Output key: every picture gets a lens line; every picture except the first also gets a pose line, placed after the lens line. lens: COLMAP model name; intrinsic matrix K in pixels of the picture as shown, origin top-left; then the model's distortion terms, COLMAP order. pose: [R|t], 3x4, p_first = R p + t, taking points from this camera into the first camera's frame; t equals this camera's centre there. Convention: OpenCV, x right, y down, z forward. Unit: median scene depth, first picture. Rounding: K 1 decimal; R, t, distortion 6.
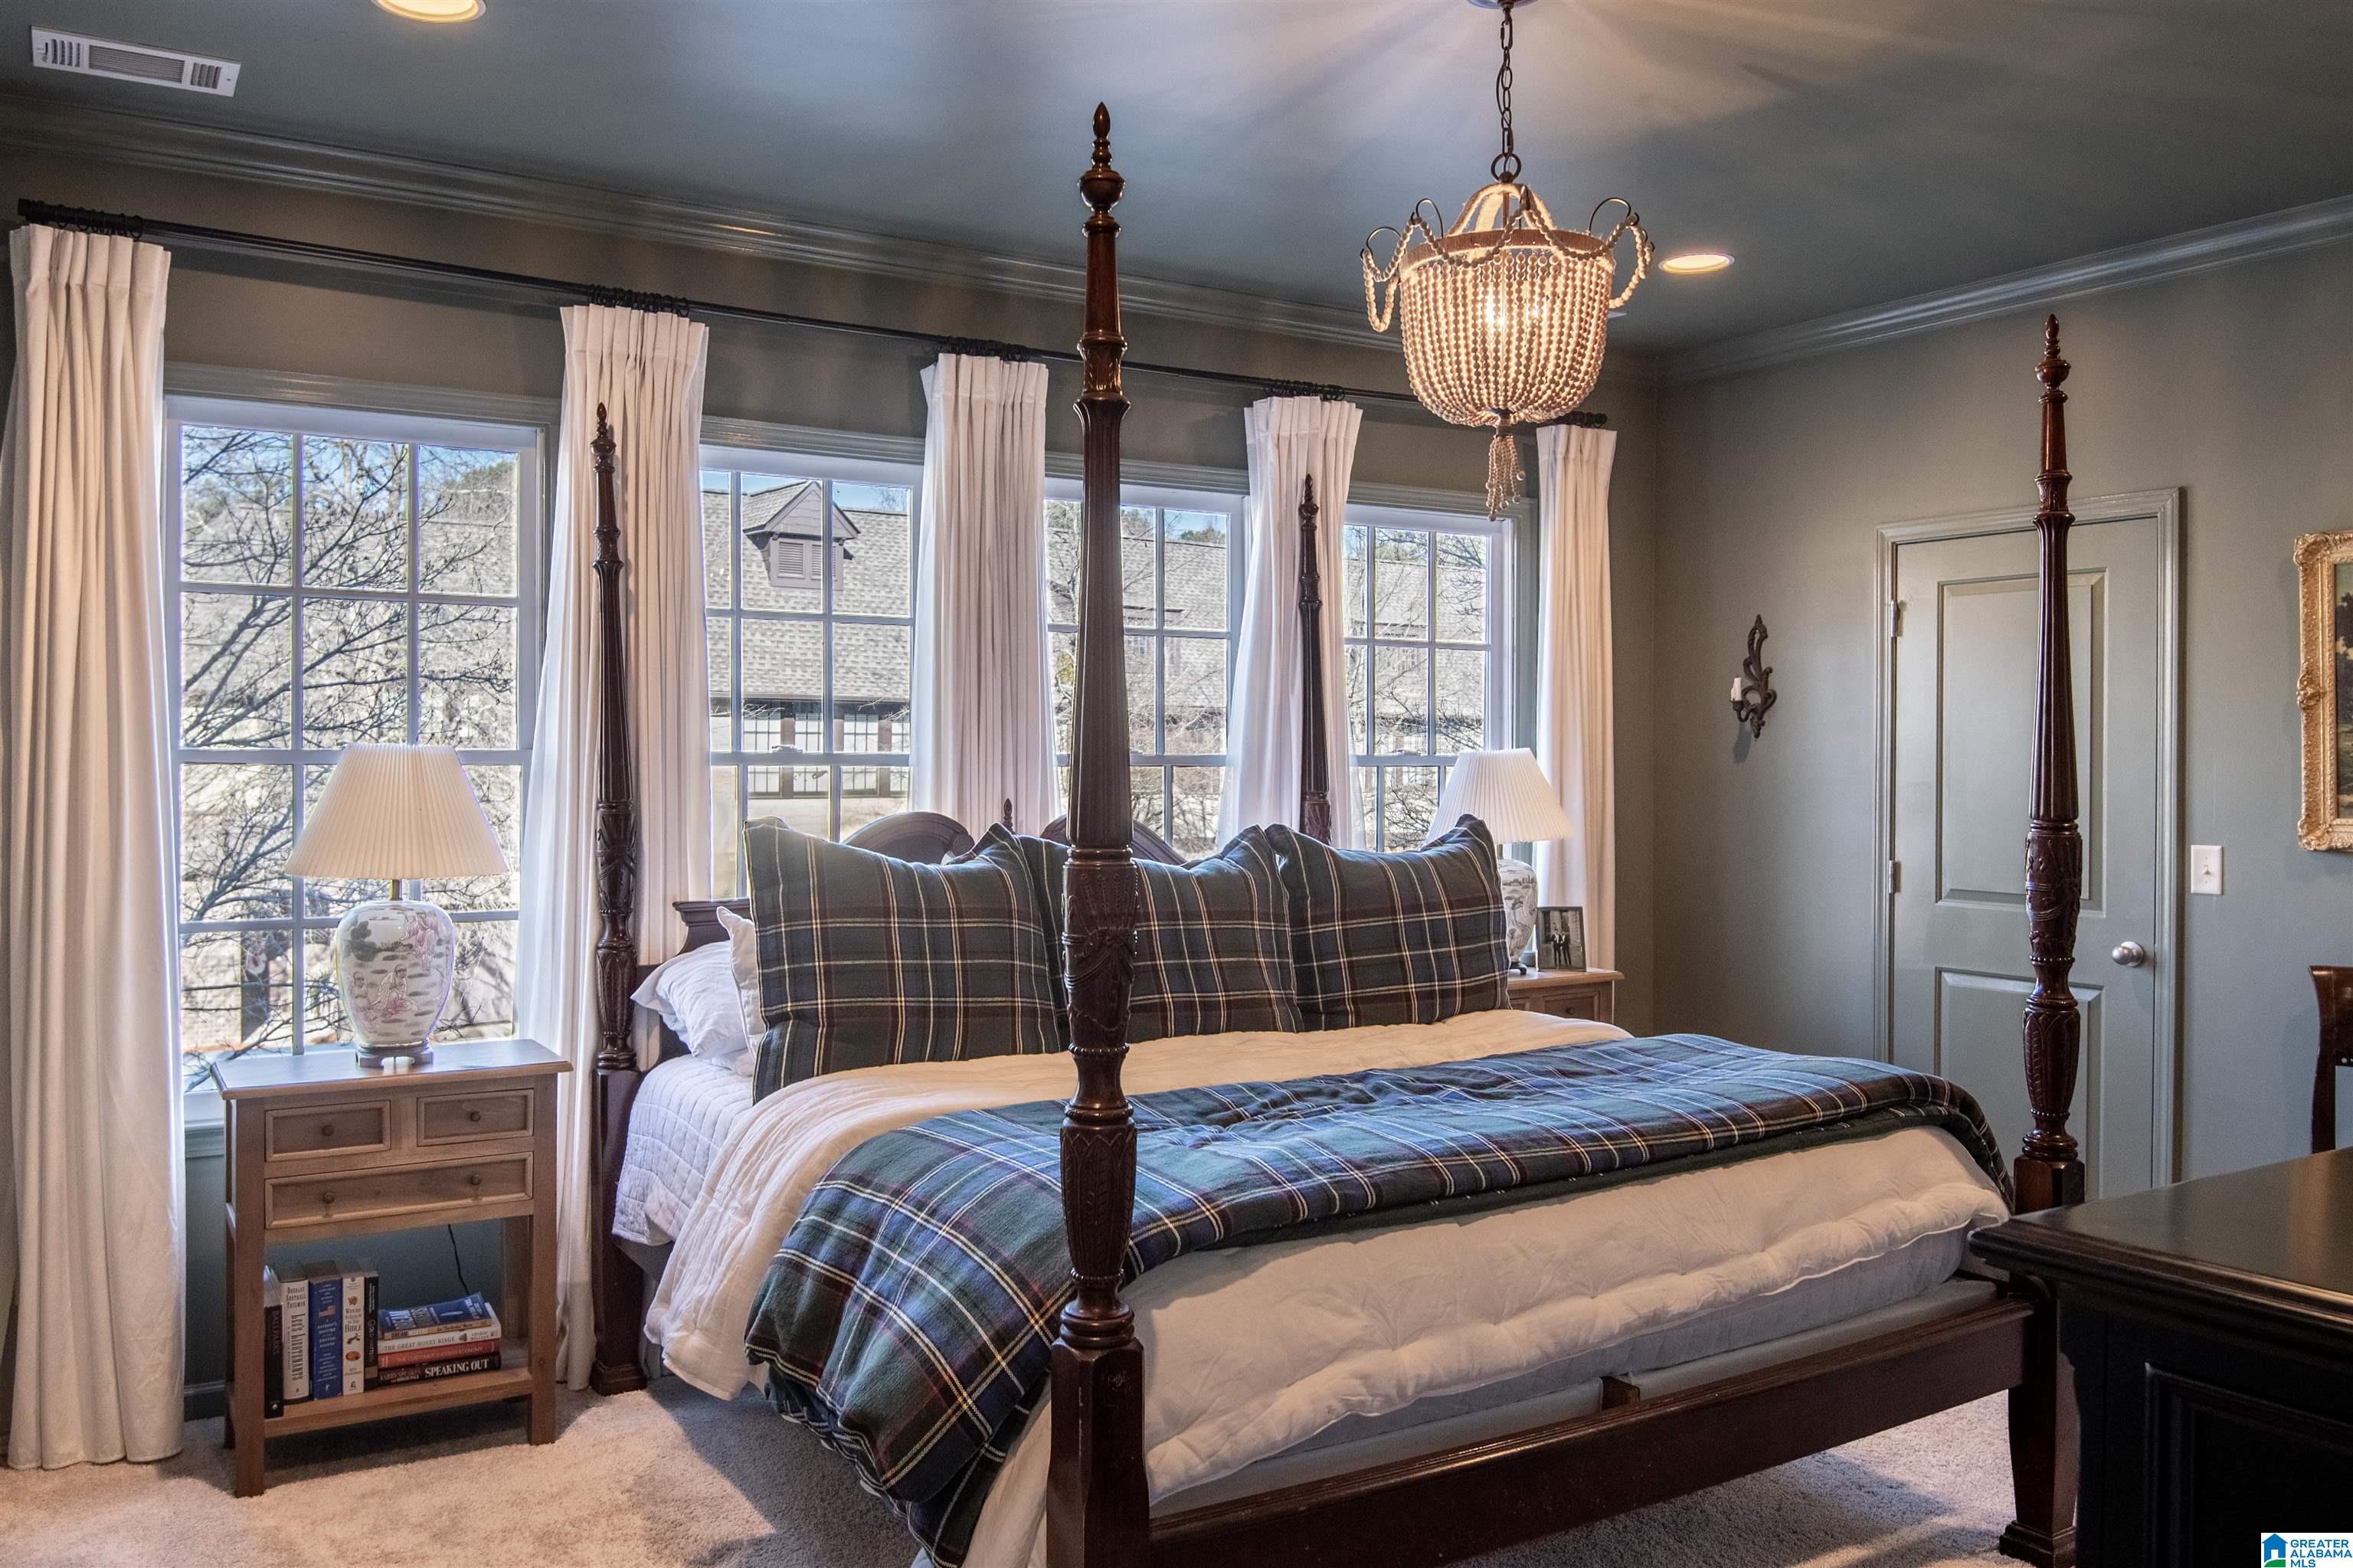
lens RADIAL K [[1739.3, 0, 1164.2], [0, 1739.3, 776.8], [0, 0, 1]] dist [-0.004173, 0.004203]
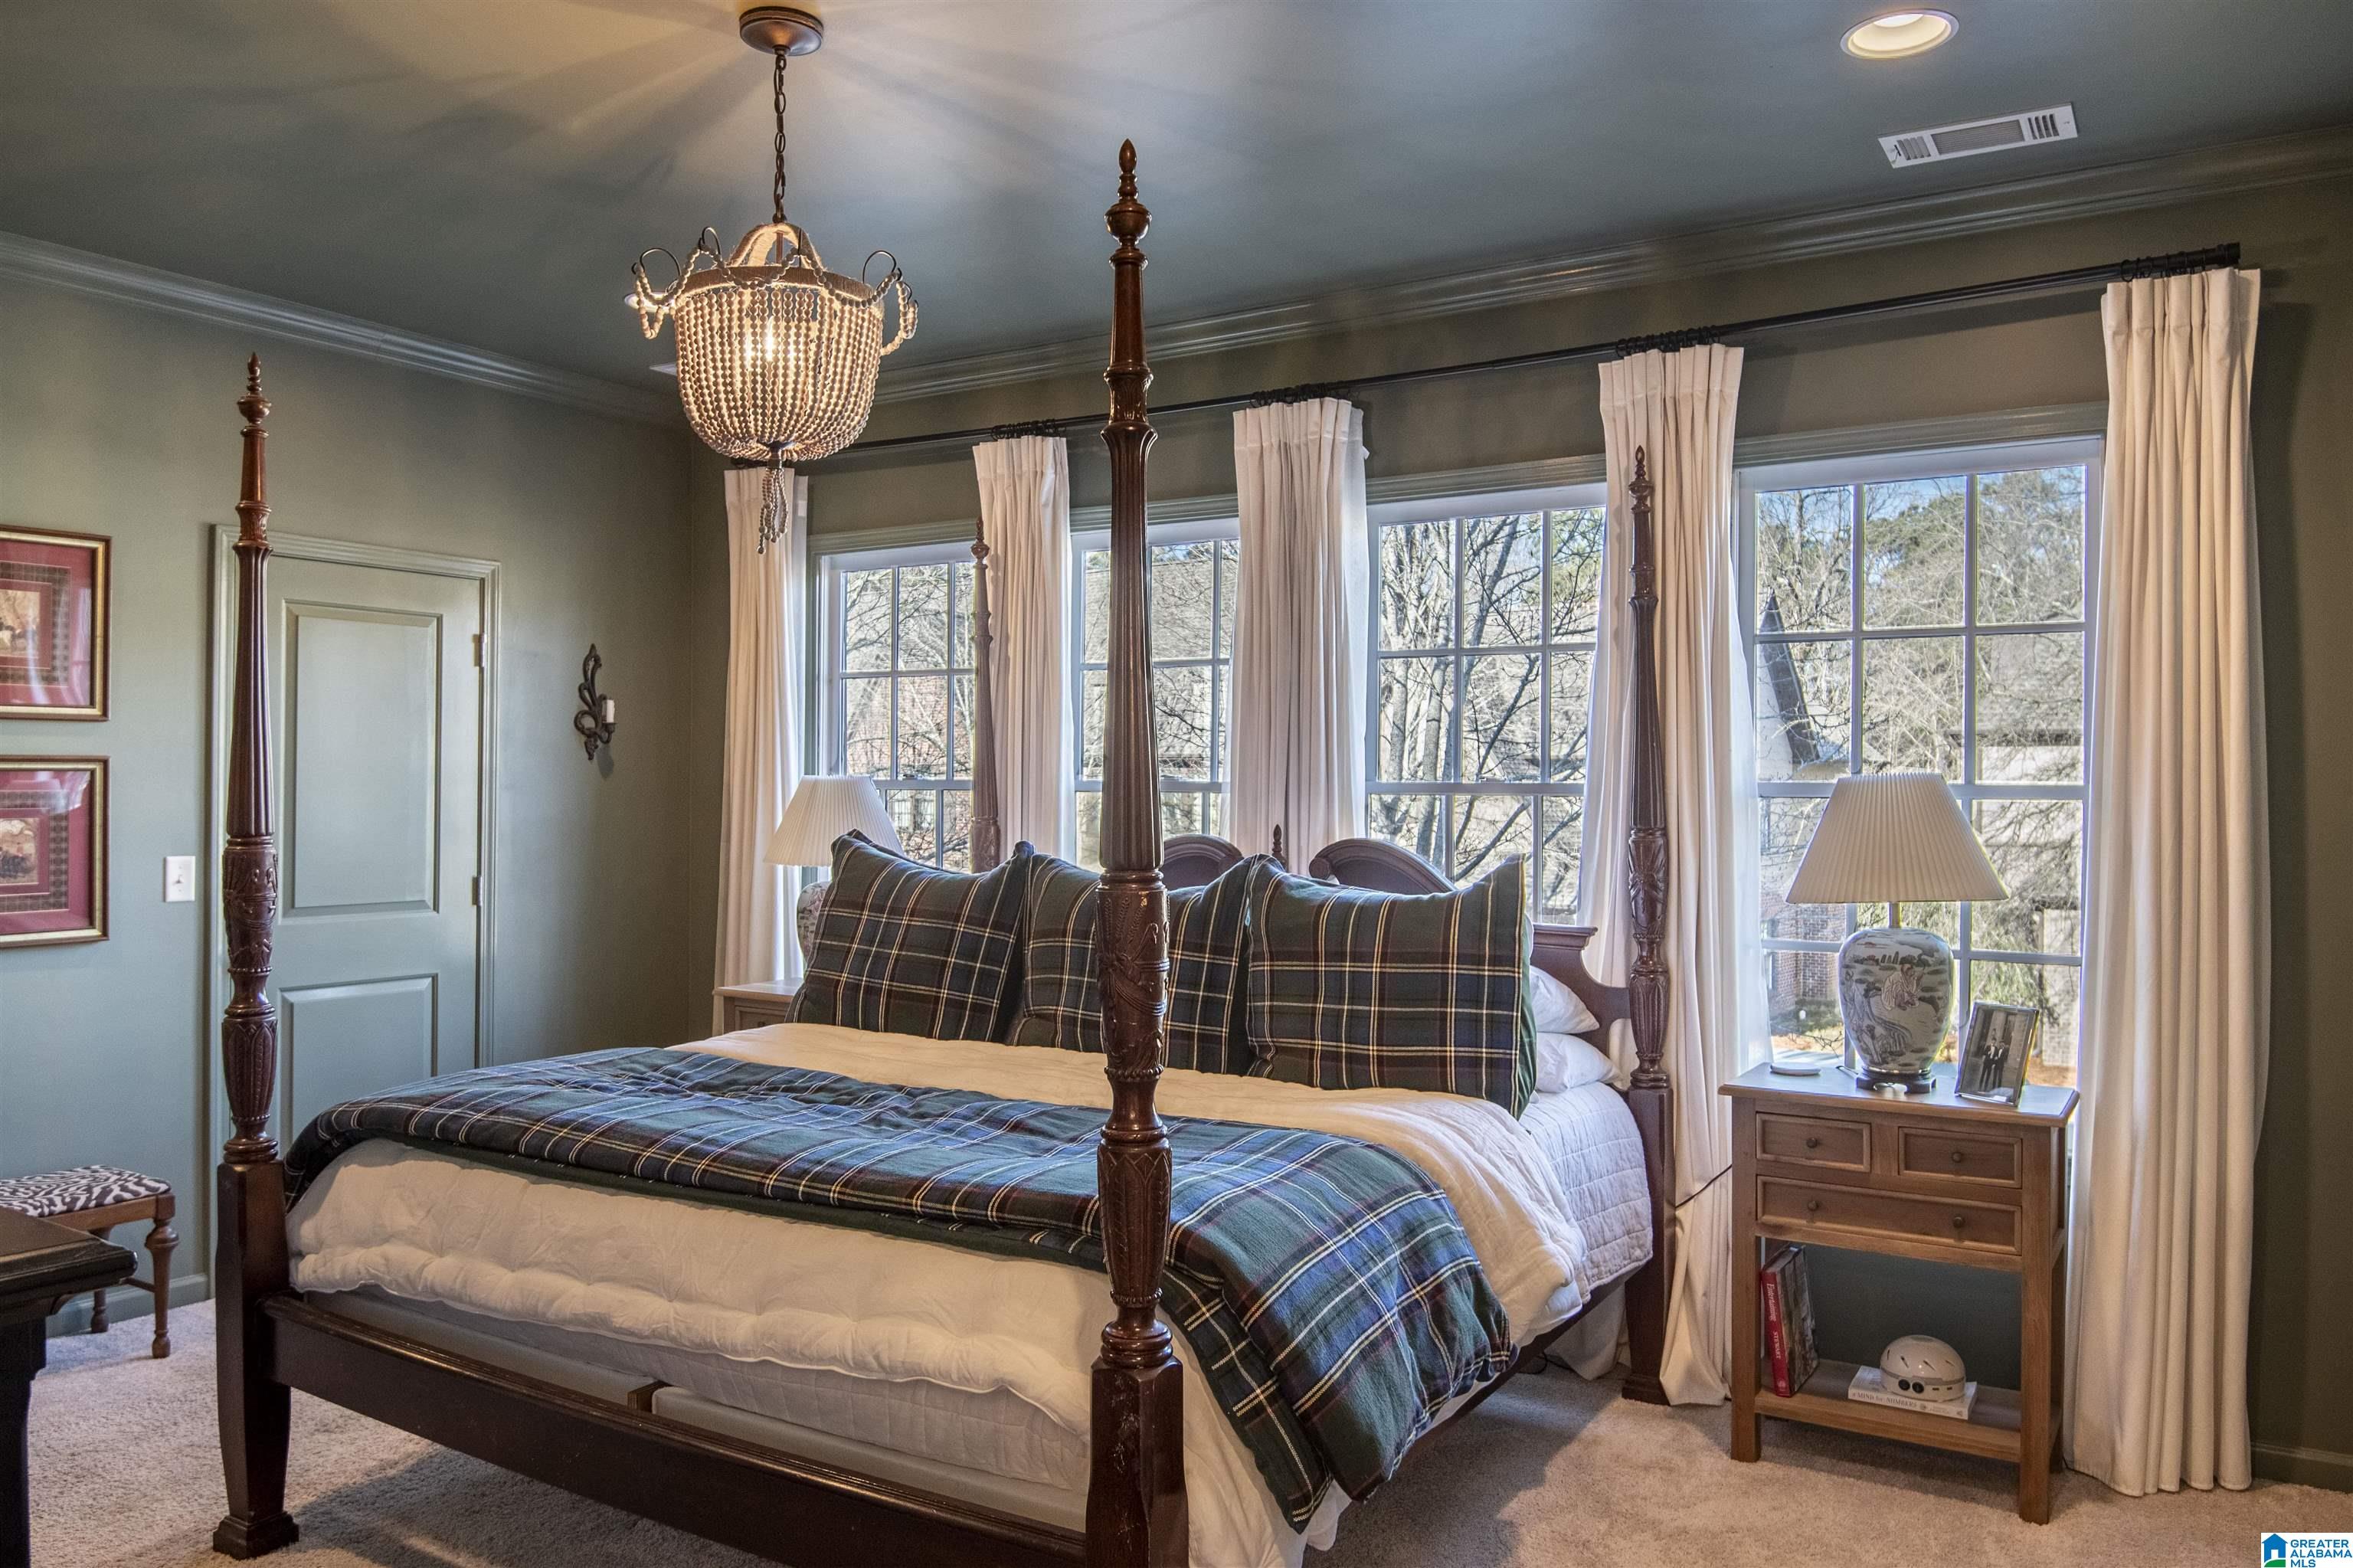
lens RADIAL K [[1739.3, 0, 1161.9], [0, 1739.3, 786.3], [0, 0, 1]] dist [-0.004173, 0.004203]
pose [[0.451943, -0.000695, -0.892047, 0.684811], [-0.011423, 0.999913, -0.006567, -0.002980], [0.891974, 0.013158, 0.451896, 0.399134]]
